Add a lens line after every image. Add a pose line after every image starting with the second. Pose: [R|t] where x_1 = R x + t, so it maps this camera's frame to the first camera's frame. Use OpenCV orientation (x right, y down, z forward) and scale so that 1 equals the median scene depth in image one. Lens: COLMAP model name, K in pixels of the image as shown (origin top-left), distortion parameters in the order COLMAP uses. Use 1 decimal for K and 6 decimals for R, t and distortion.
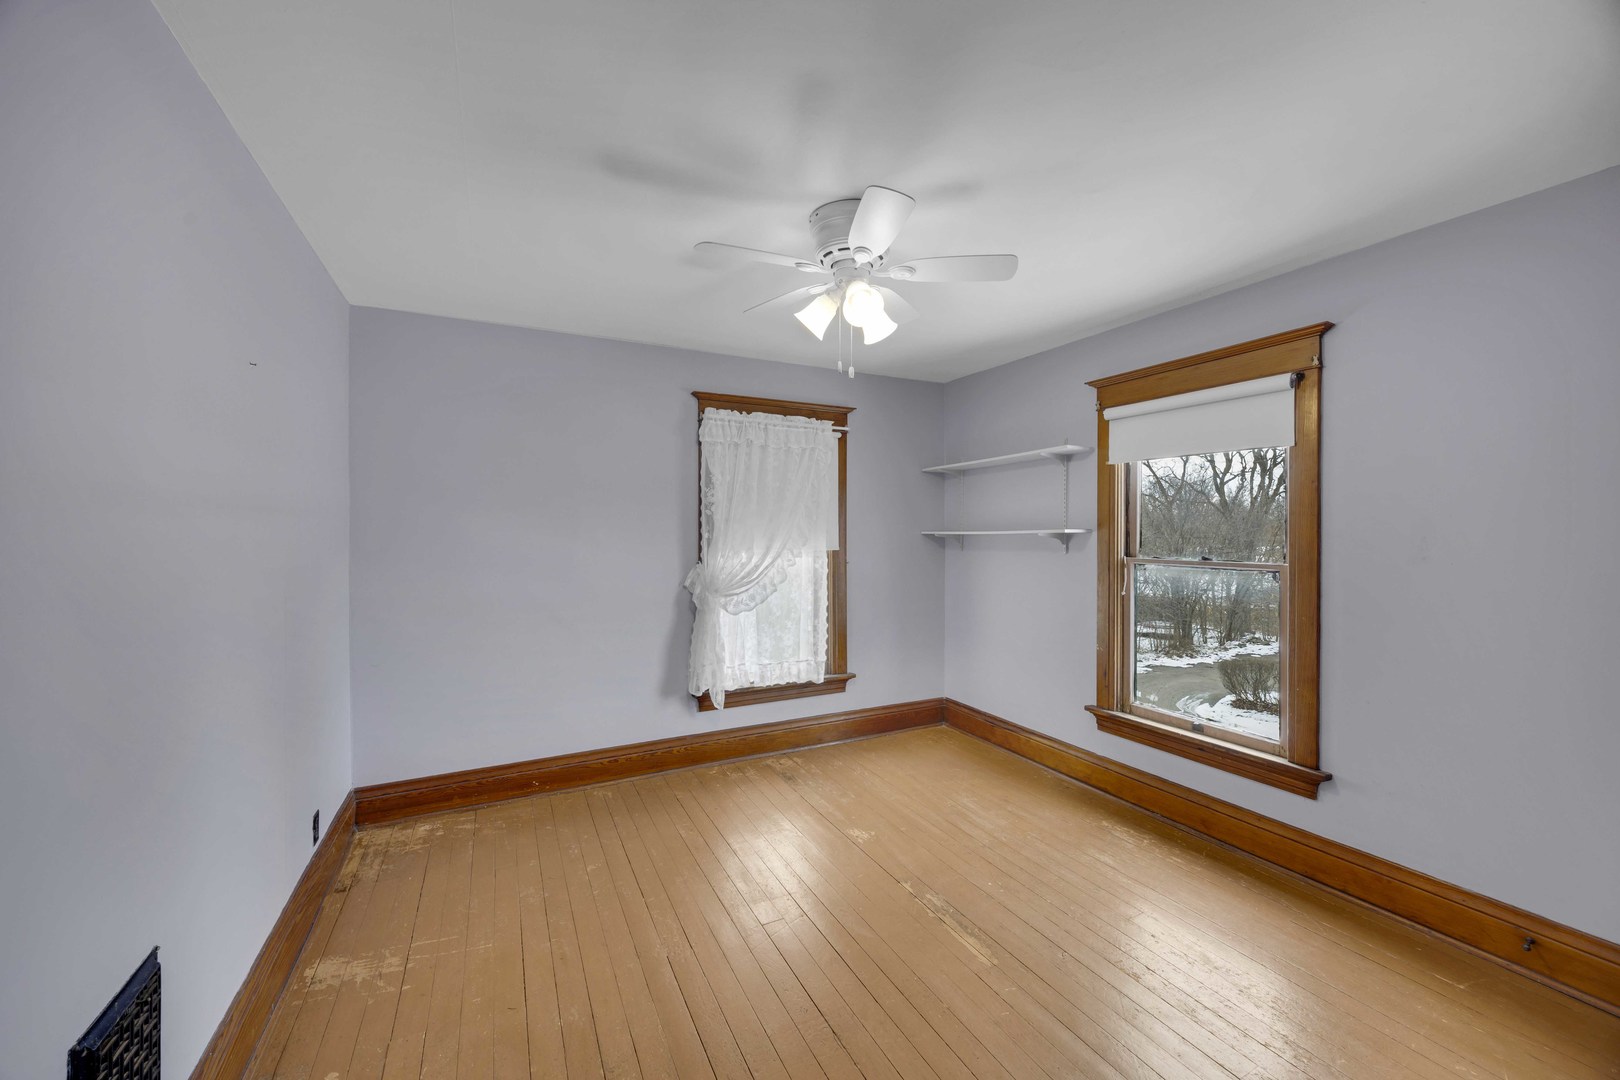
lens RADIAL K [[622.4, 0, 811.2], [0, 622.4, 538.0], [0, 0, 1]] dist [0.002719, -0.000119]
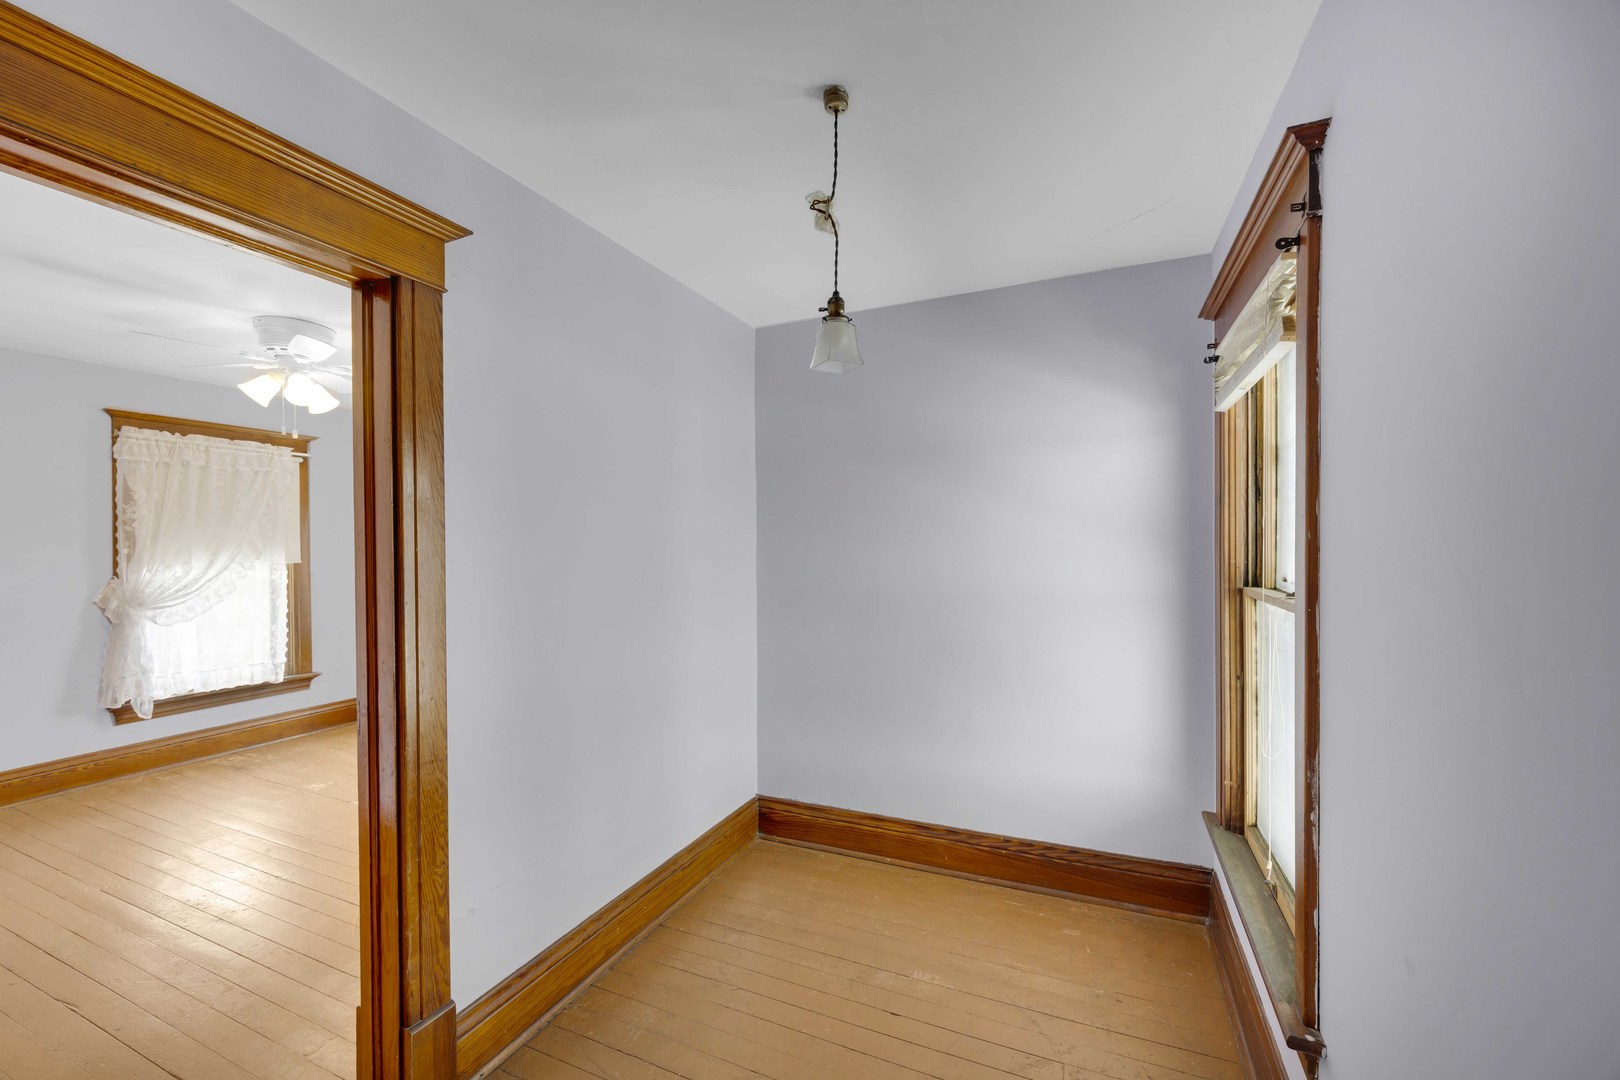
lens RADIAL K [[622.4, 0, 838.3], [0, 622.4, 549.2], [0, 0, 1]] dist [0.002719, -0.000119]
pose [[0.751285, -0.007617, 0.659934, 0.033989], [0.006140, 0.999971, 0.004551, -0.004521], [-0.659949, 0.000633, 0.751310, -0.536146]]
